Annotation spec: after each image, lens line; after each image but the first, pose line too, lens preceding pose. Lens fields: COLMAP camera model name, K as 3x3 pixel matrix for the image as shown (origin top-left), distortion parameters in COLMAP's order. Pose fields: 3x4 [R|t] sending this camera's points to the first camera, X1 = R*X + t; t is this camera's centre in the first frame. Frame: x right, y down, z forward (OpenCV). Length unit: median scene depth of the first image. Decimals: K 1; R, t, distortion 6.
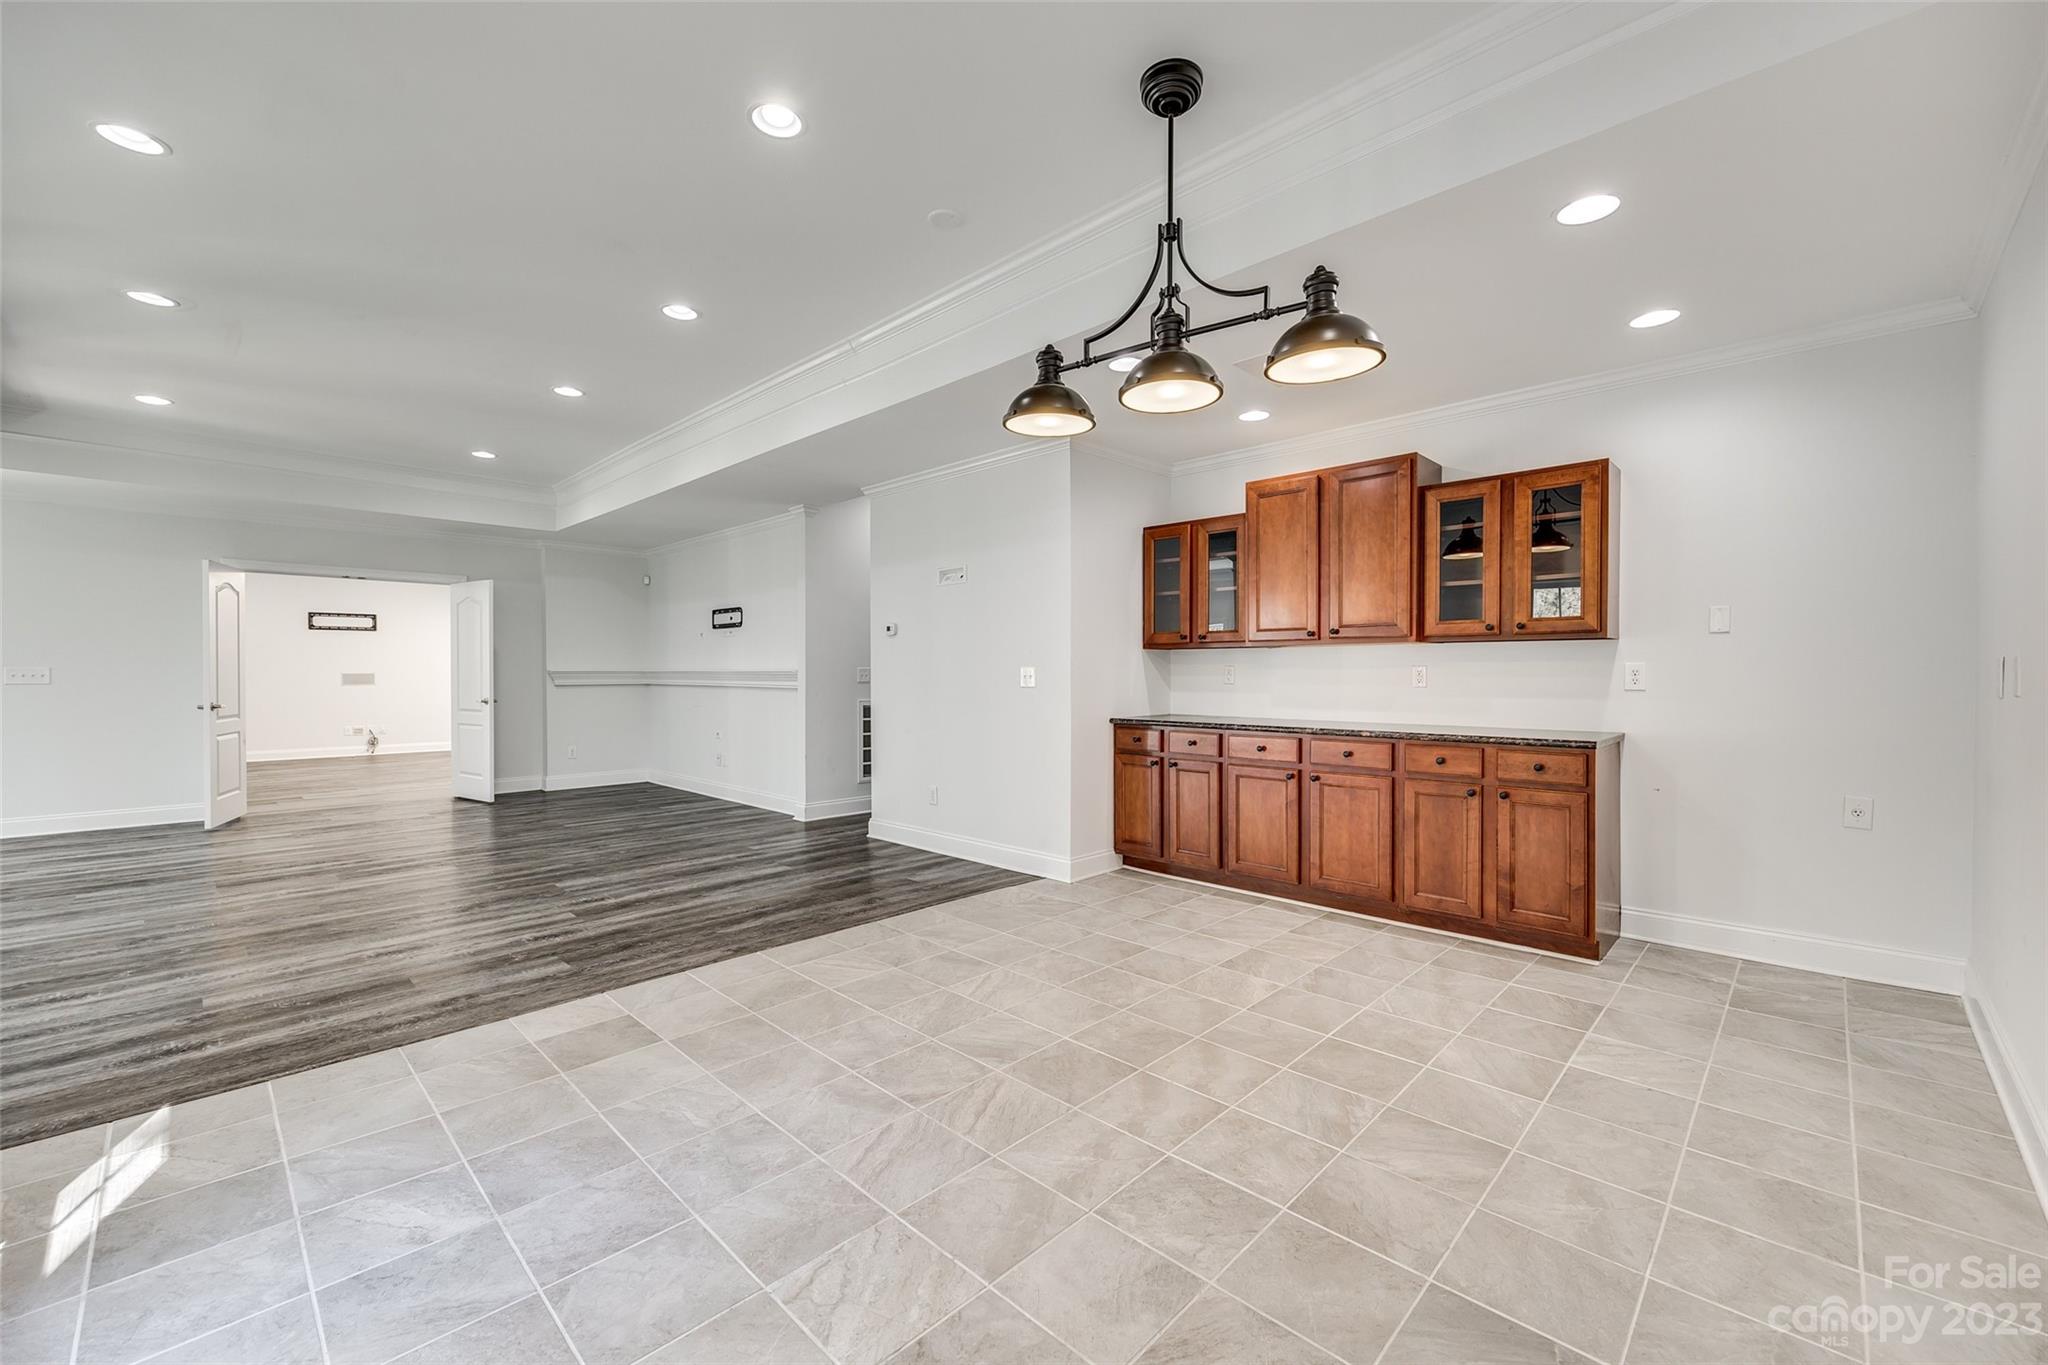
lens RADIAL K [[814.0, 0, 1019.0], [0, 814.0, 683.2], [0, 0, 1]] dist [-0.001027, -0.000063]
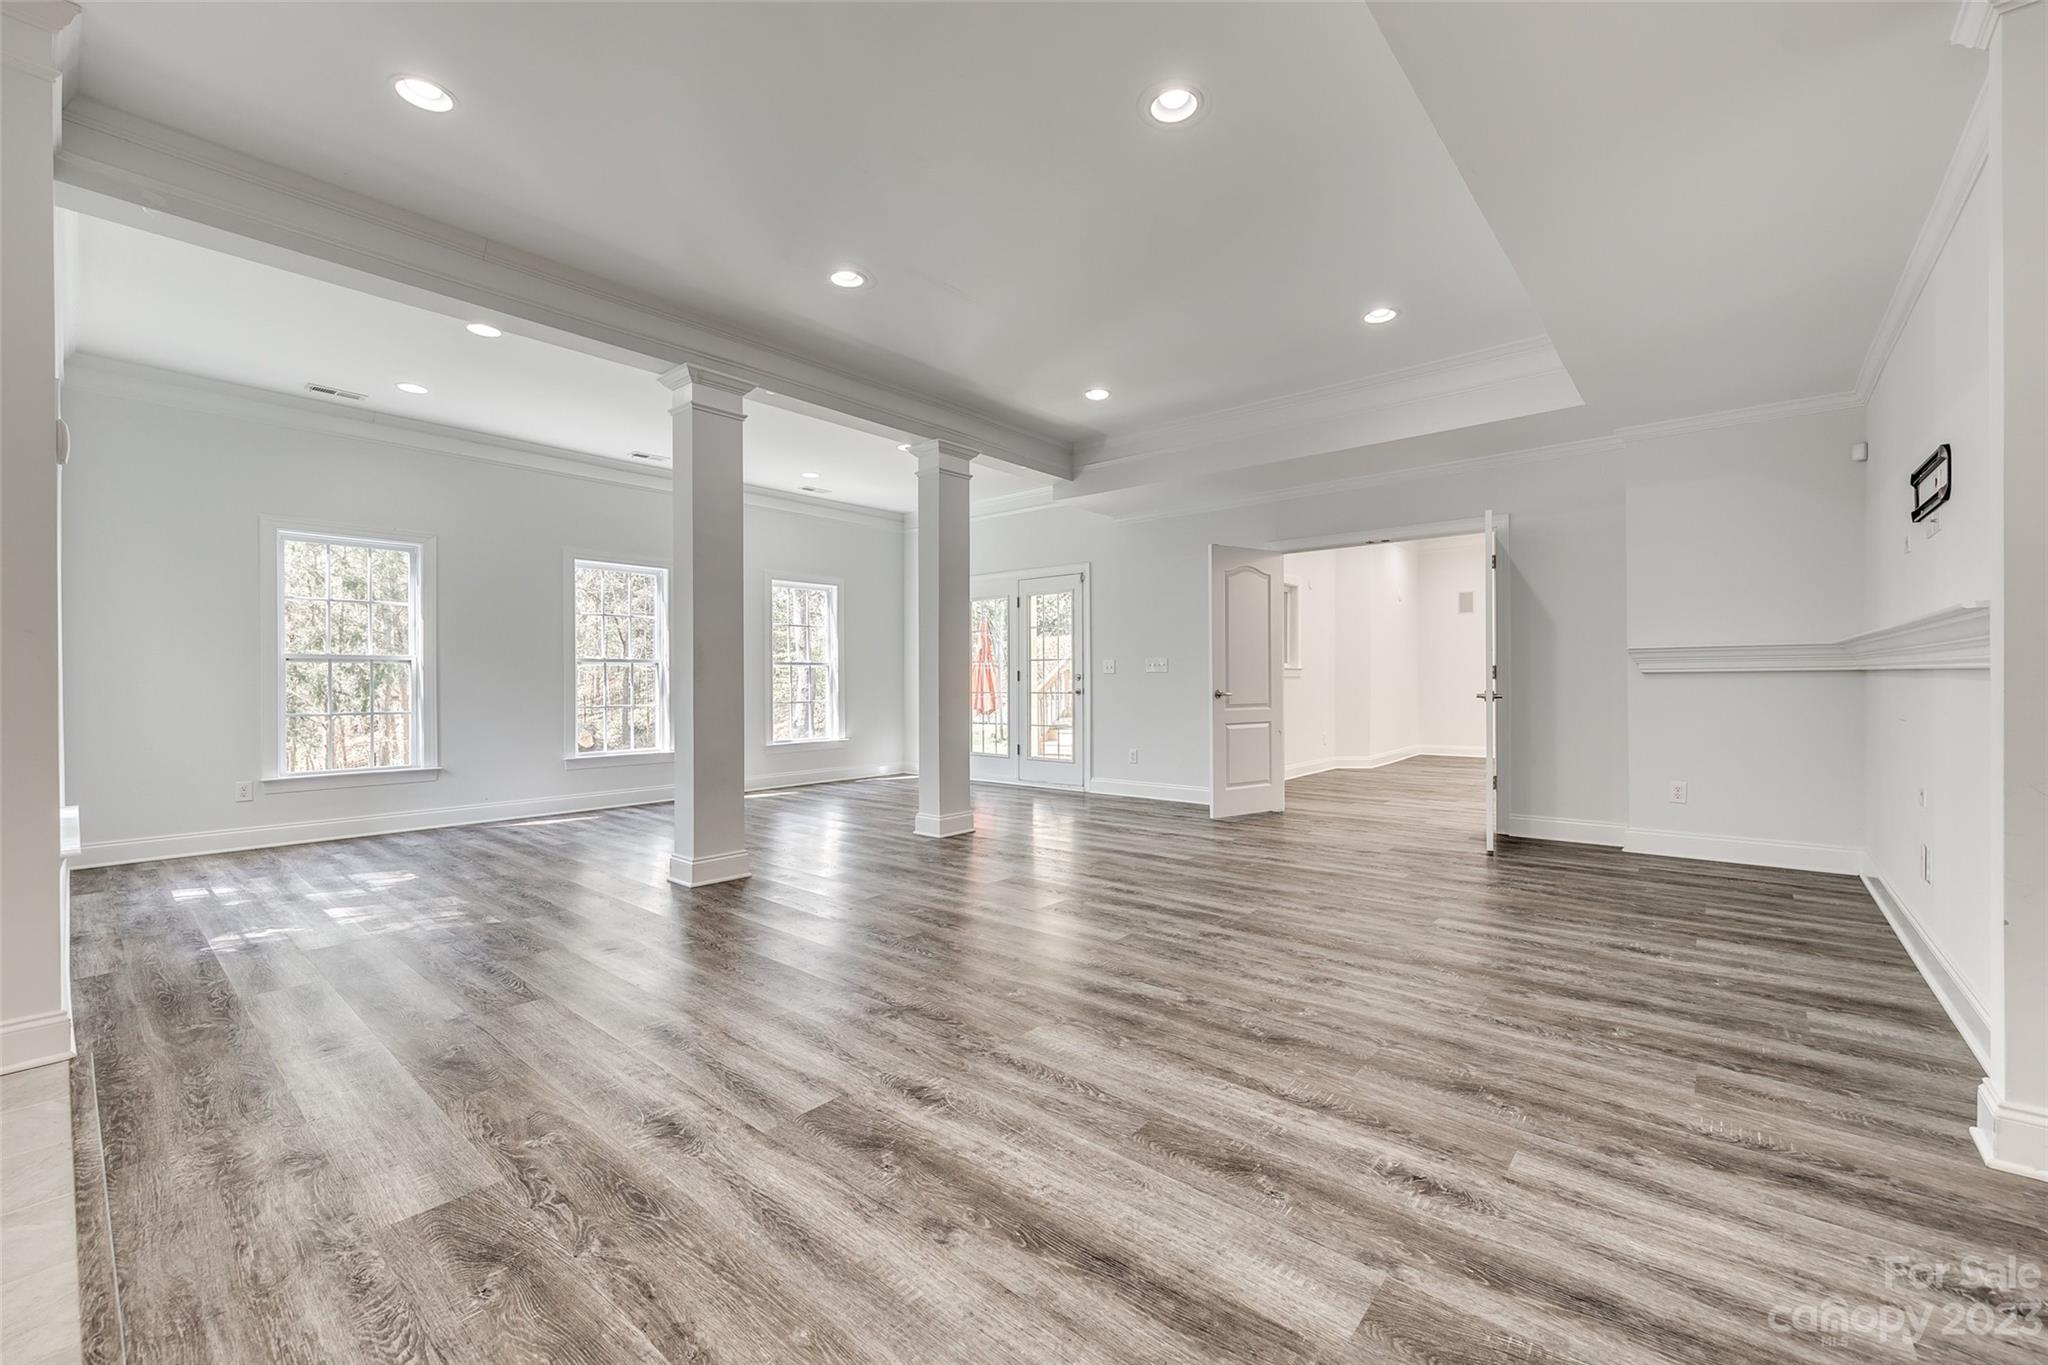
lens RADIAL K [[814.0, 0, 1034.8], [0, 814.0, 682.4], [0, 0, 1]] dist [-0.001027, -0.000063]
pose [[0.071222, 0.008937, -0.997420, -0.029646], [-0.003192, 0.999957, 0.008732, 0.012476], [0.997455, 0.002562, 0.071247, 1.158495]]
